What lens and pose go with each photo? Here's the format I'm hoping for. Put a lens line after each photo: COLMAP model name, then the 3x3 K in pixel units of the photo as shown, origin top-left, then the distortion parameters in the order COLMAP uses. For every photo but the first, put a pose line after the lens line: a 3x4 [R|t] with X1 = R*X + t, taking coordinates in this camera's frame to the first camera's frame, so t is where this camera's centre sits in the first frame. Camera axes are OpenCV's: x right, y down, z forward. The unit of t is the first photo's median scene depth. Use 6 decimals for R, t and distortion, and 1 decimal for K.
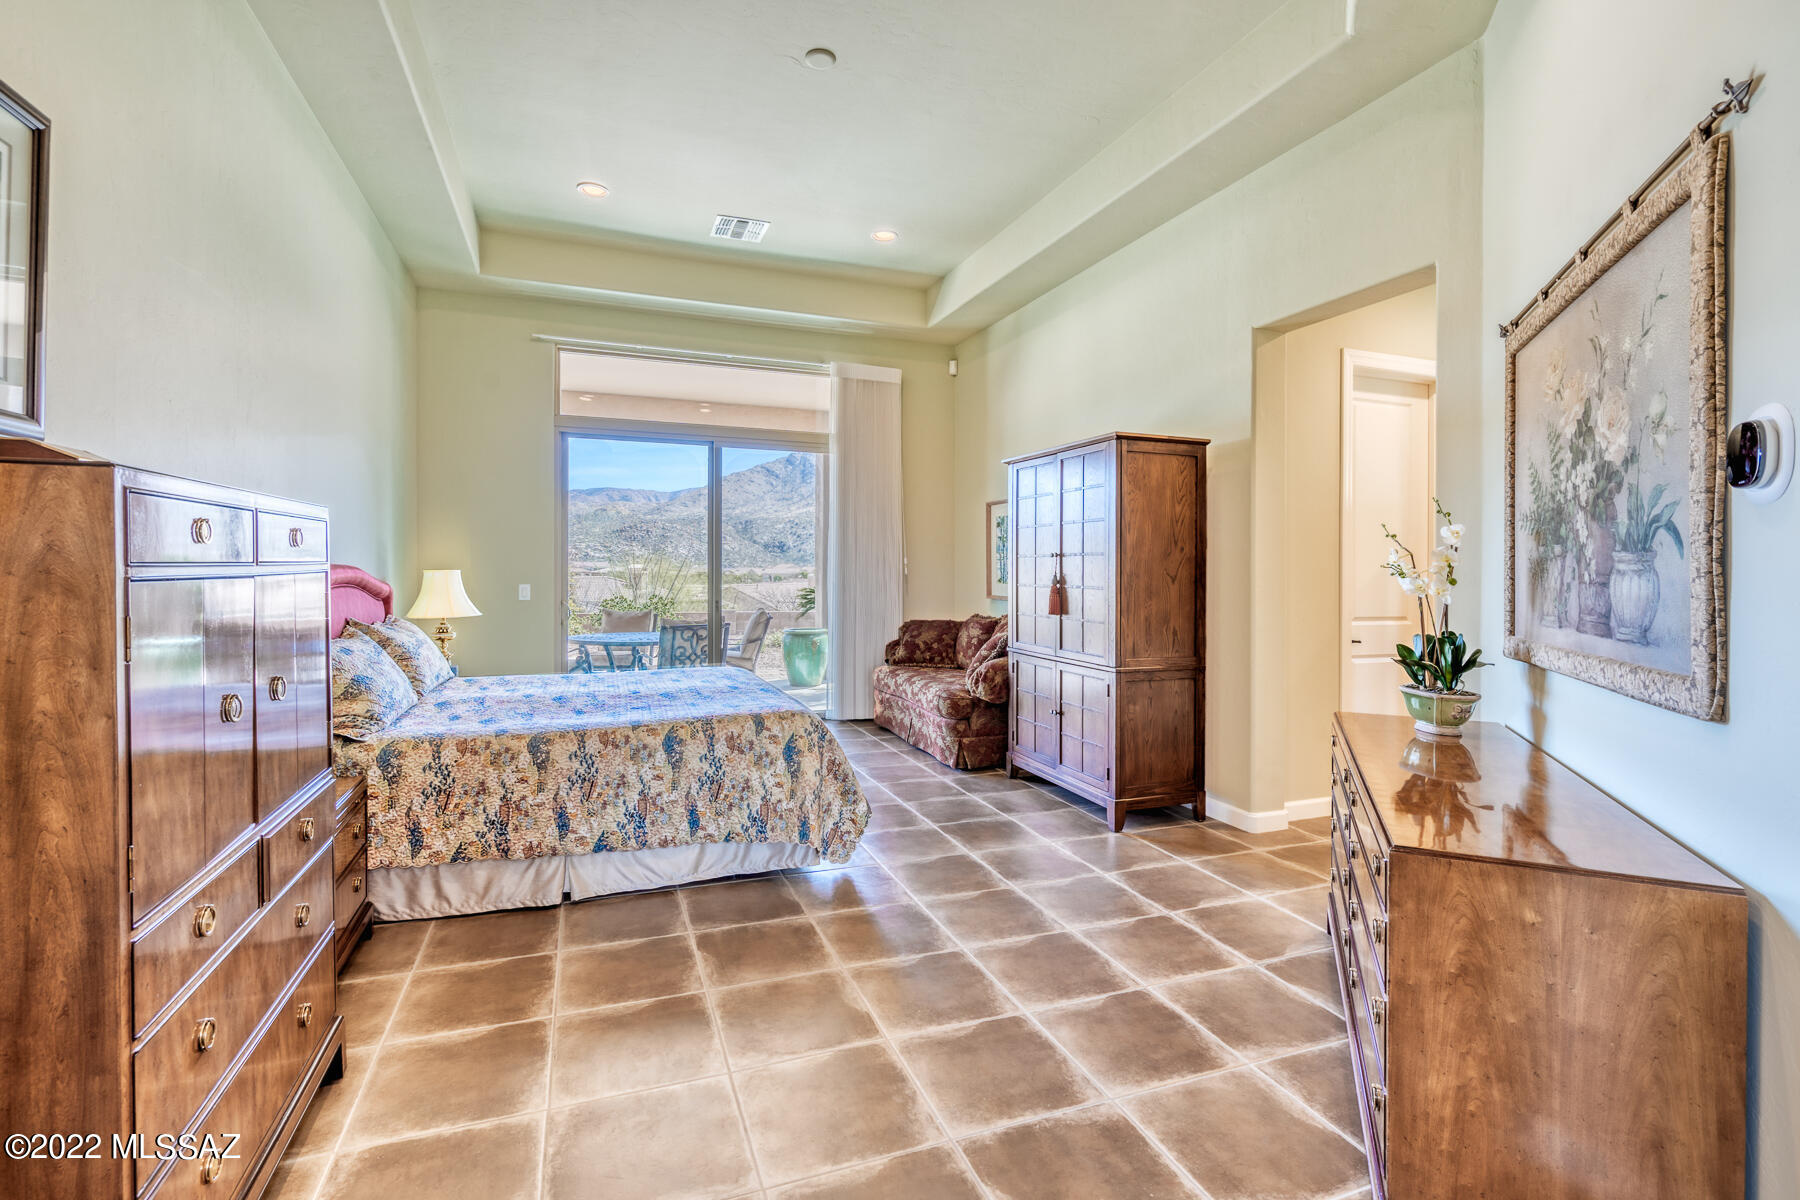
lens RADIAL K [[822.7, 0, 893.9], [0, 822.7, 582.5], [0, 0, 1]] dist [-0.003650, 0.001622]
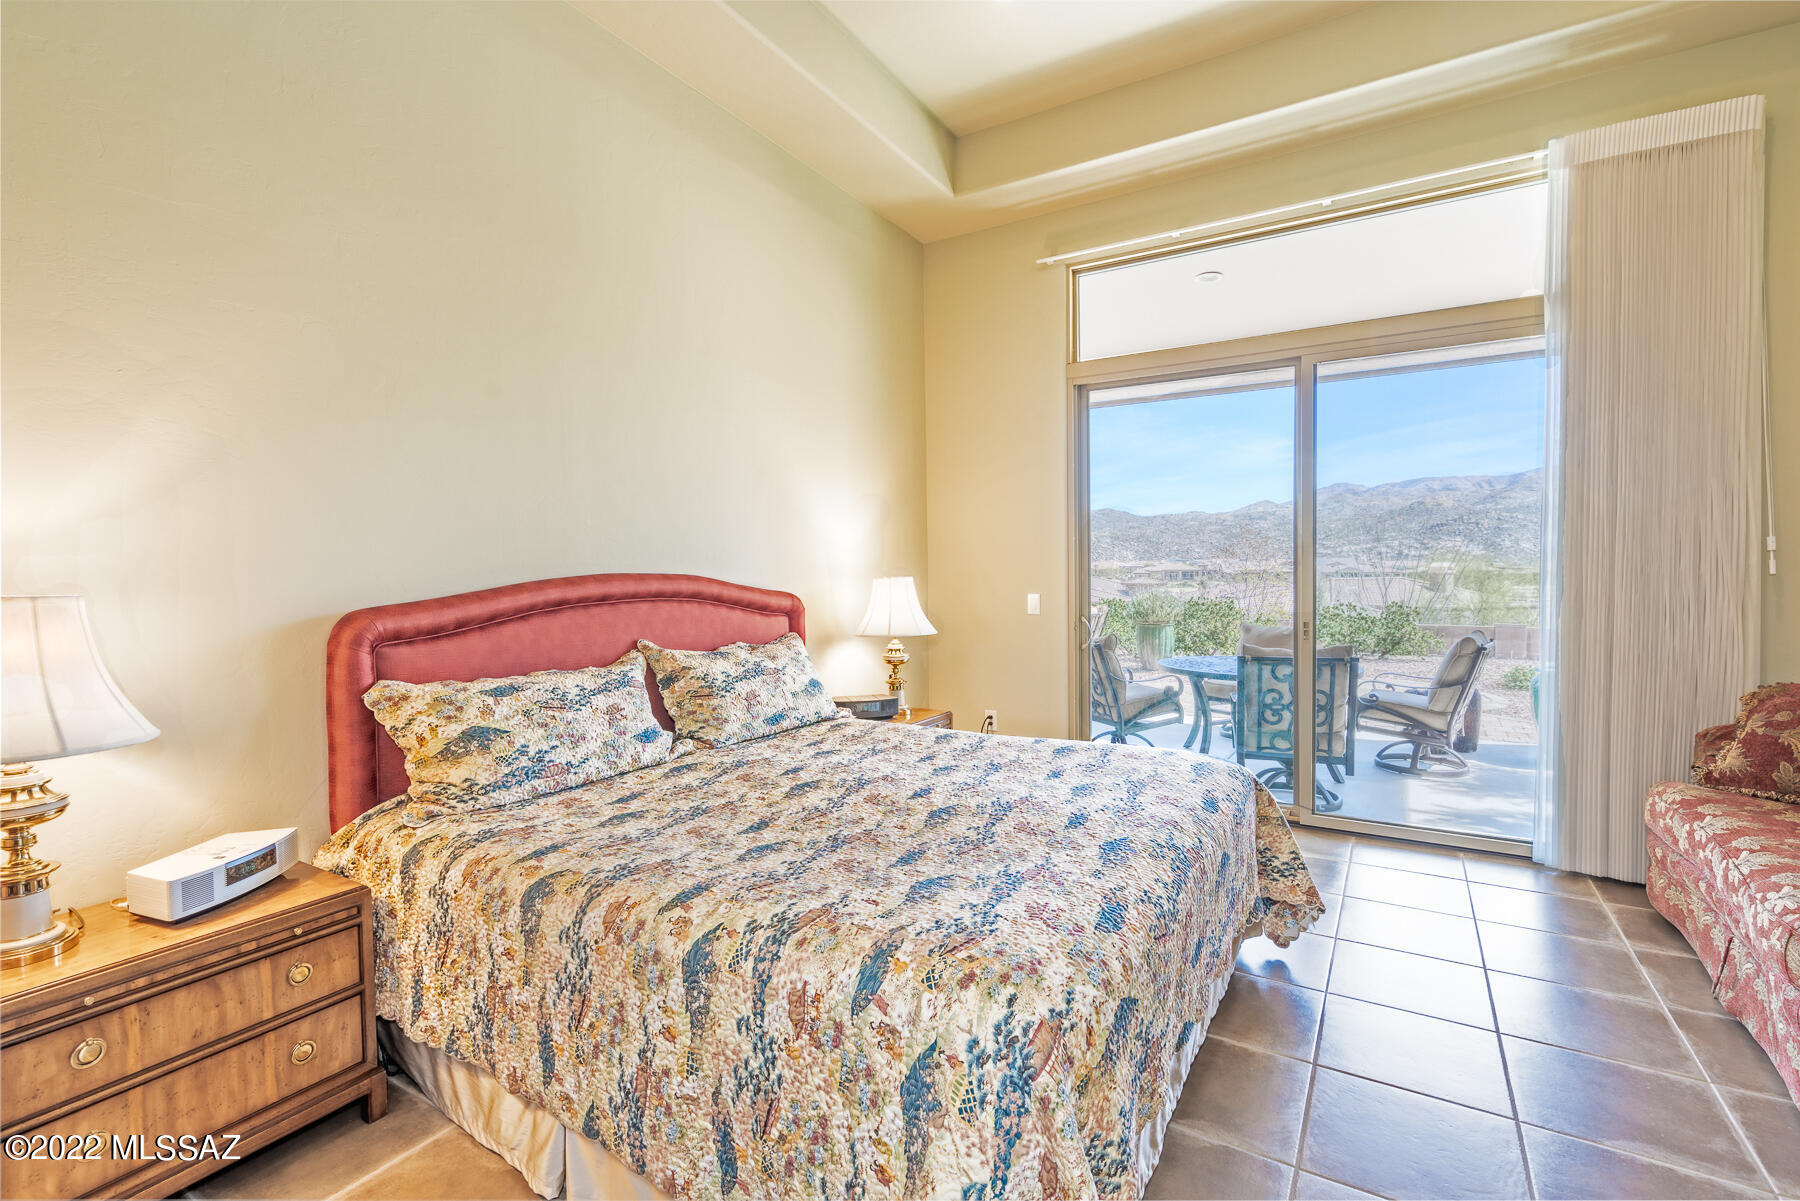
lens RADIAL K [[822.7, 0, 906.8], [0, 822.7, 601.3], [0, 0, 1]] dist [-0.003650, 0.001622]
pose [[0.623429, 0.012669, -0.781778, 0.075120], [0.003710, 0.999810, 0.019161, -0.005288], [0.781871, -0.014846, 0.623263, 0.416031]]
